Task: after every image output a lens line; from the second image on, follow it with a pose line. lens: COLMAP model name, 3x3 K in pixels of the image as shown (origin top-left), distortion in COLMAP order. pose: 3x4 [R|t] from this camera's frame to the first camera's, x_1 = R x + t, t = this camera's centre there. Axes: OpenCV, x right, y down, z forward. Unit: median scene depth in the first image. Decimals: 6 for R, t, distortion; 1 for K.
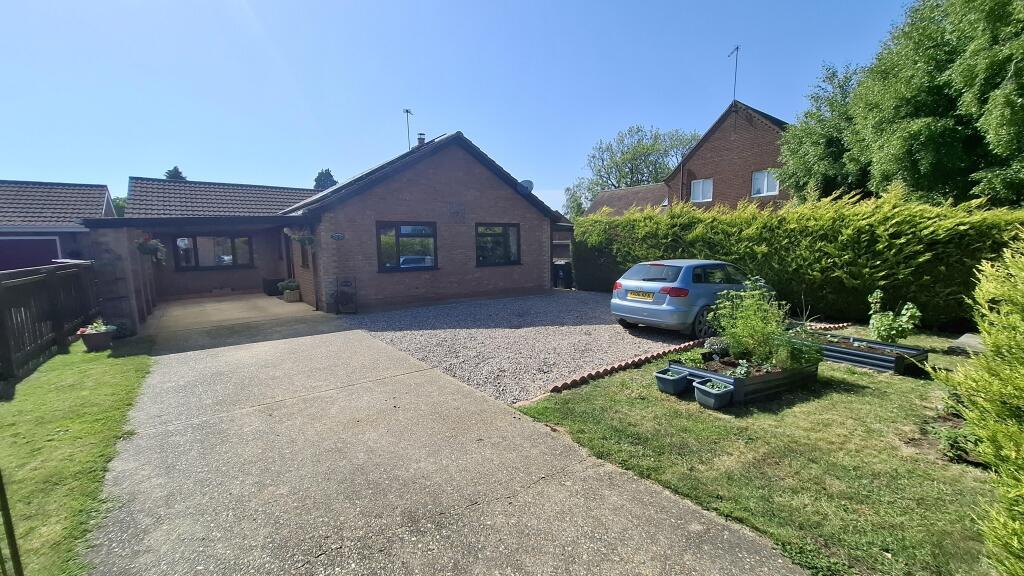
lens RADIAL K [[403.7, 0, 509.9], [0, 403.7, 290.6], [0, 0, 1]] dist [-0.003090, 0.000119]
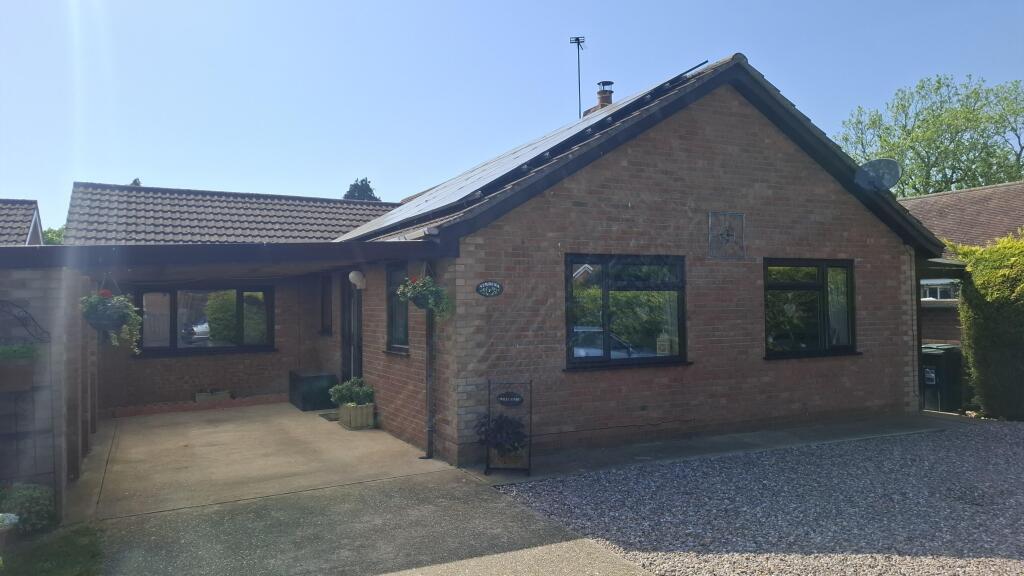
lens RADIAL K [[700.2, 0, 512.0], [0, 700.2, 288.0], [0, 0, 1]] dist [0.077127, -0.080408]
pose [[0.982995, -0.001091, -0.183631, -0.209267], [-0.024099, 0.990567, -0.134893, -0.026095], [0.182046, 0.137024, 0.973696, 0.210478]]
